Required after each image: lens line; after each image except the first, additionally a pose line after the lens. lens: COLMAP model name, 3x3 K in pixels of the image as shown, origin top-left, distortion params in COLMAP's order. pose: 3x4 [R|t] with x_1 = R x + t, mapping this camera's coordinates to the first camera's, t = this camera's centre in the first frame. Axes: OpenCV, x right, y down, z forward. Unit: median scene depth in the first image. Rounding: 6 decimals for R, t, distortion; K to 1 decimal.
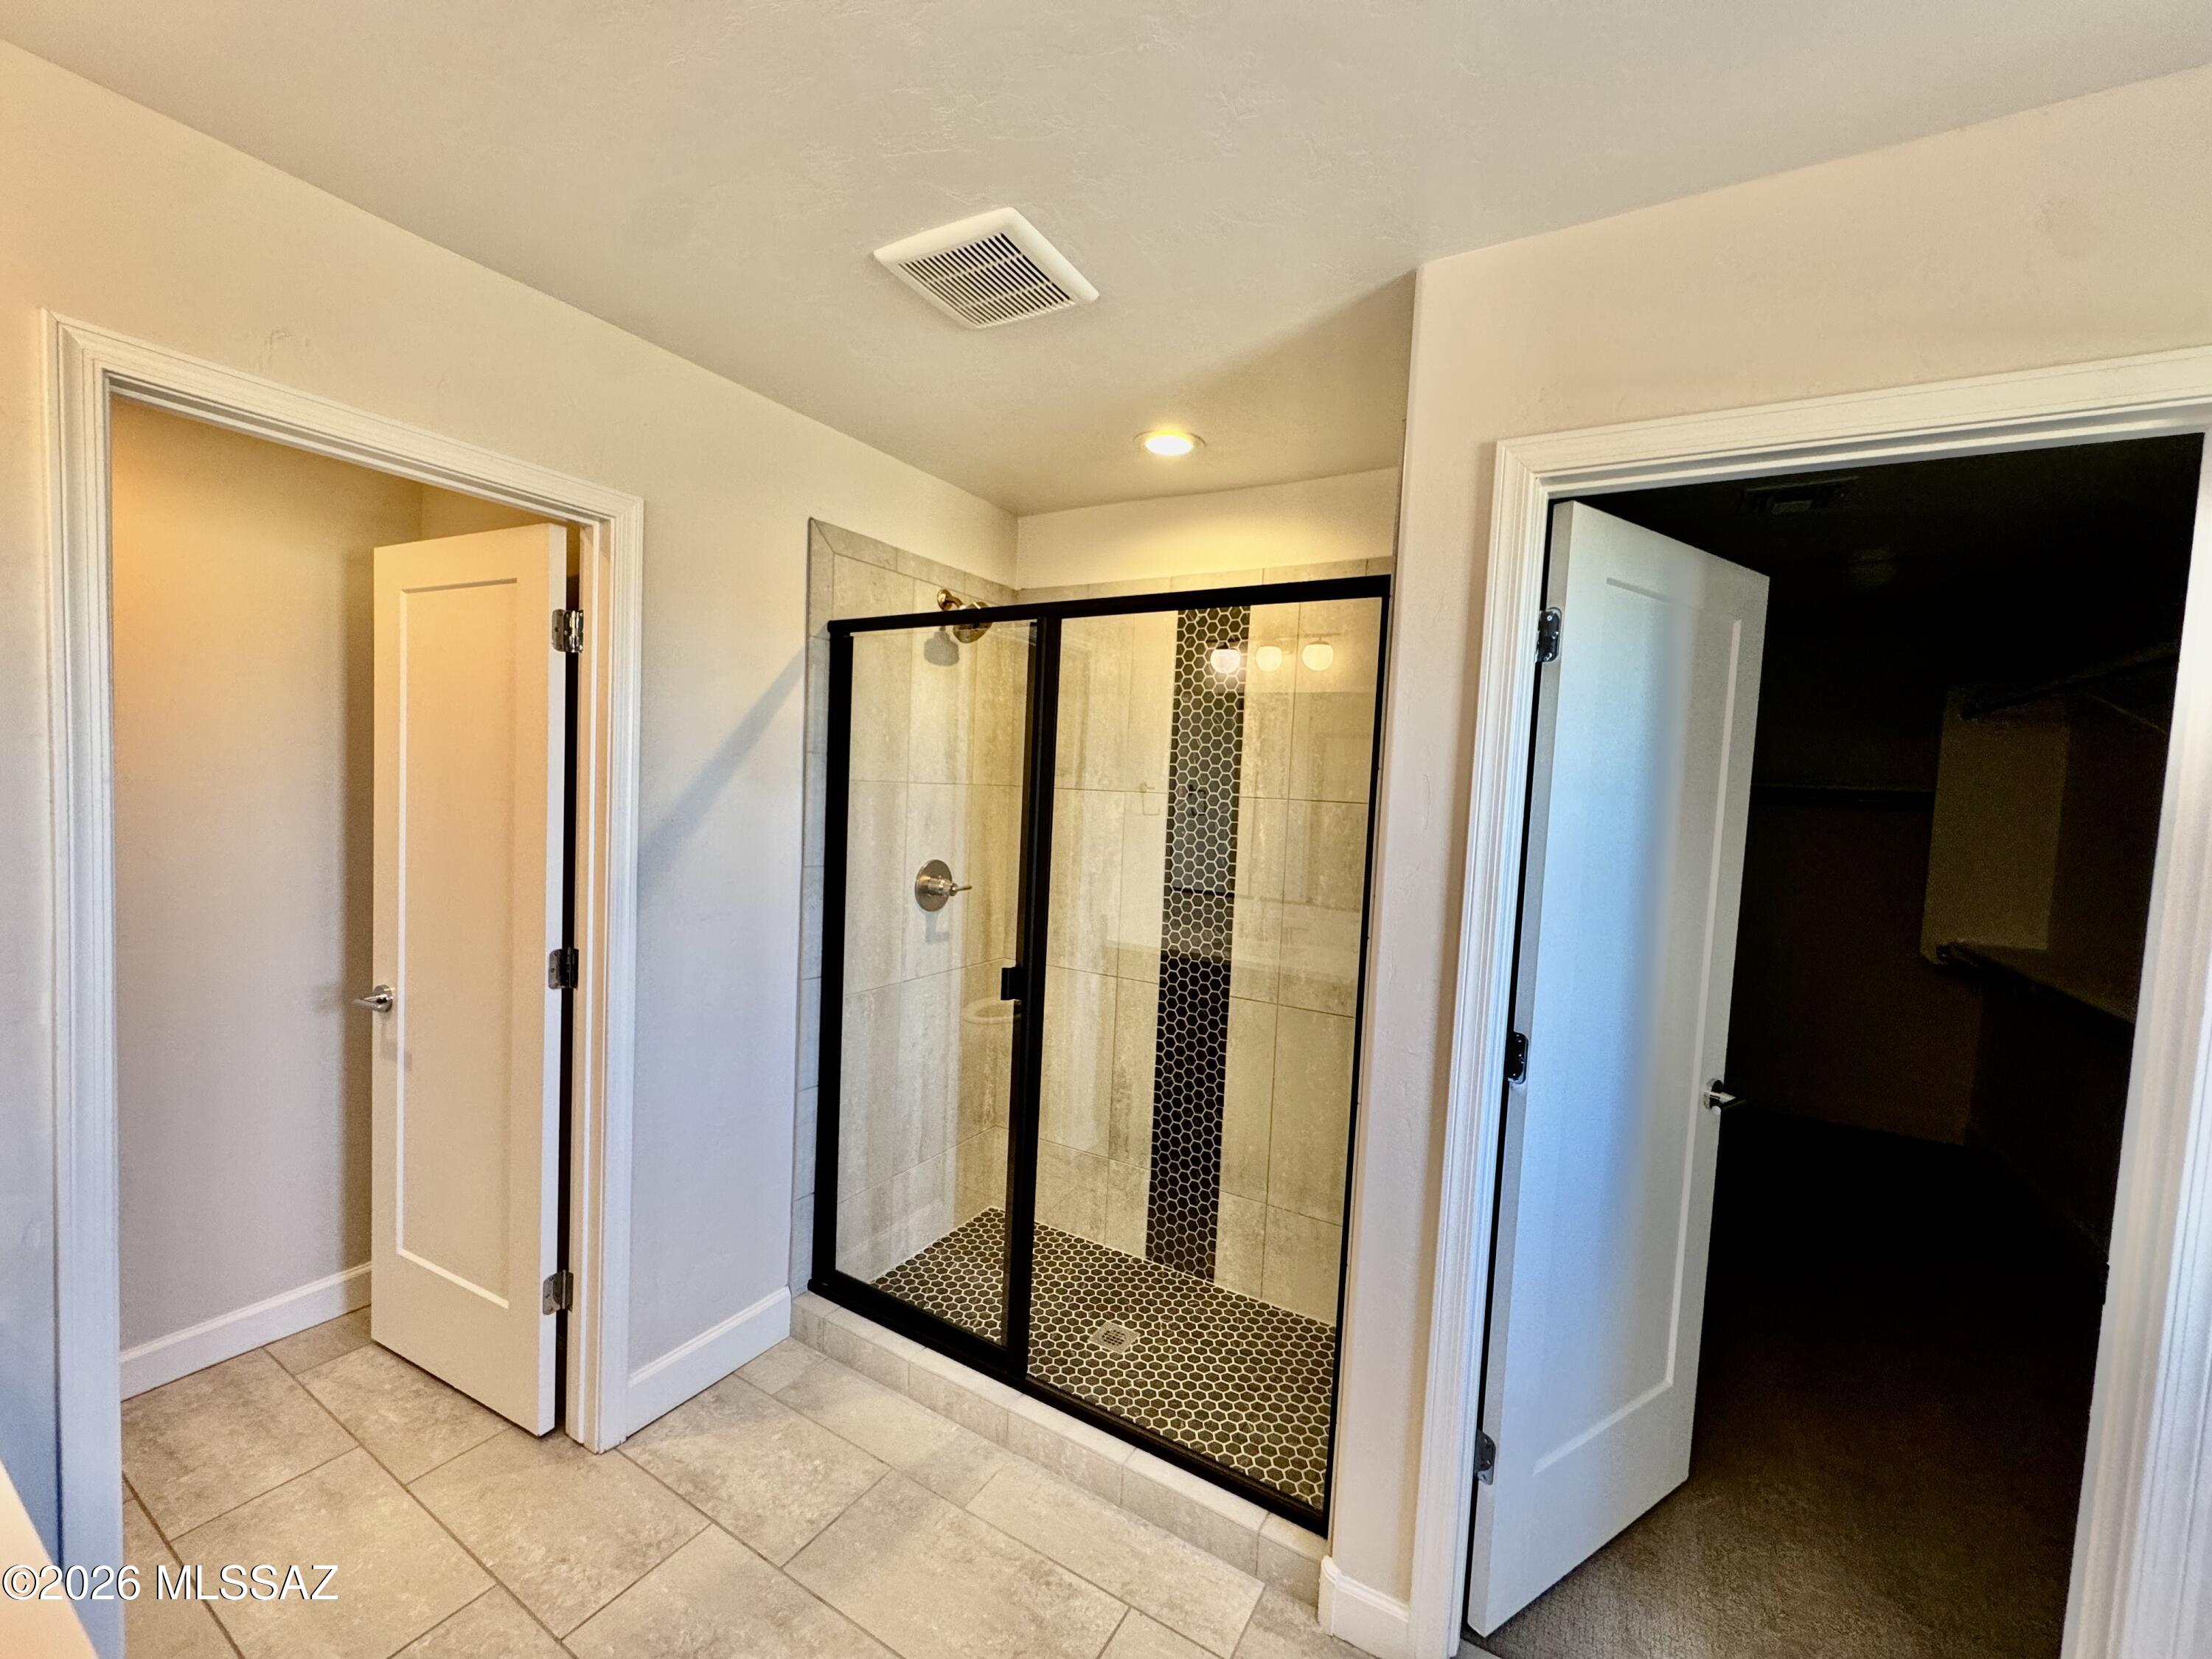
lens RADIAL K [[885.8, 0, 1103.1], [0, 885.8, 831.2], [0, 0, 1]] dist [-0.003811, 0.000373]
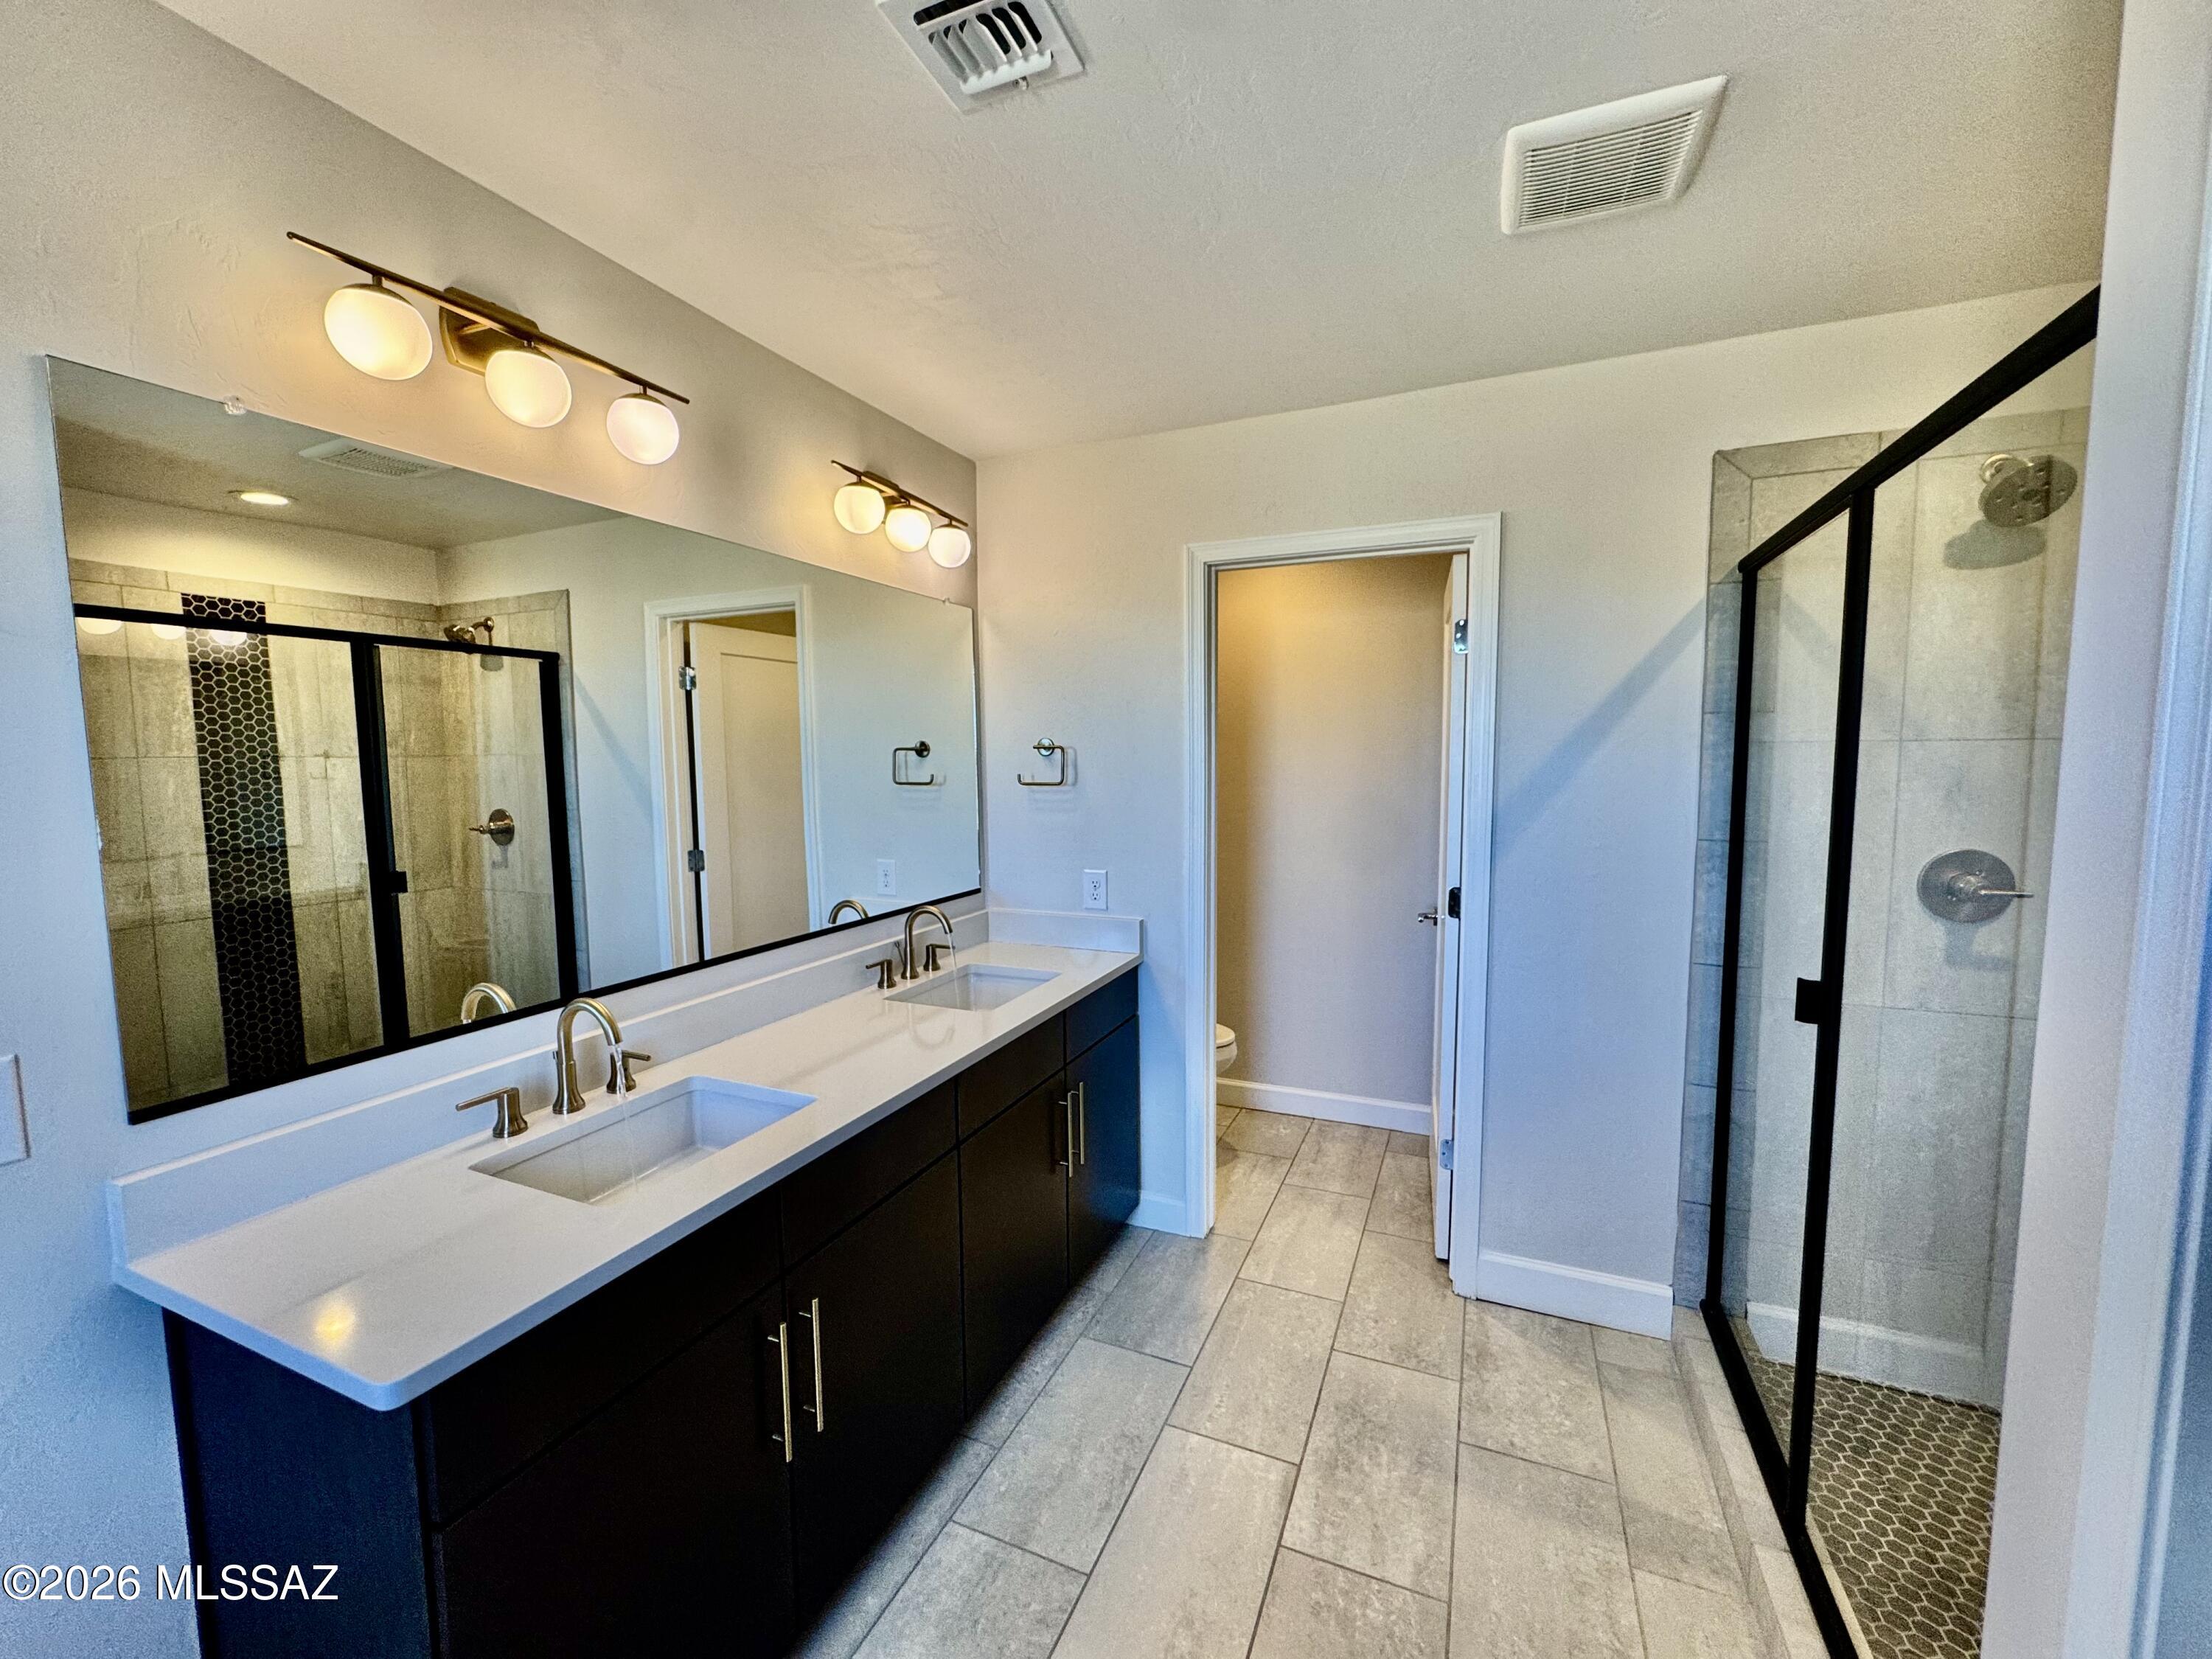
lens RADIAL K [[885.8, 0, 1105.6], [0, 885.8, 828.6], [0, 0, 1]] dist [-0.003811, 0.000373]
pose [[0.128724, 0.040057, -0.990871, 0.601551], [-0.038339, 0.998638, 0.035390, 0.025249], [0.990939, 0.033433, 0.130084, 0.340040]]
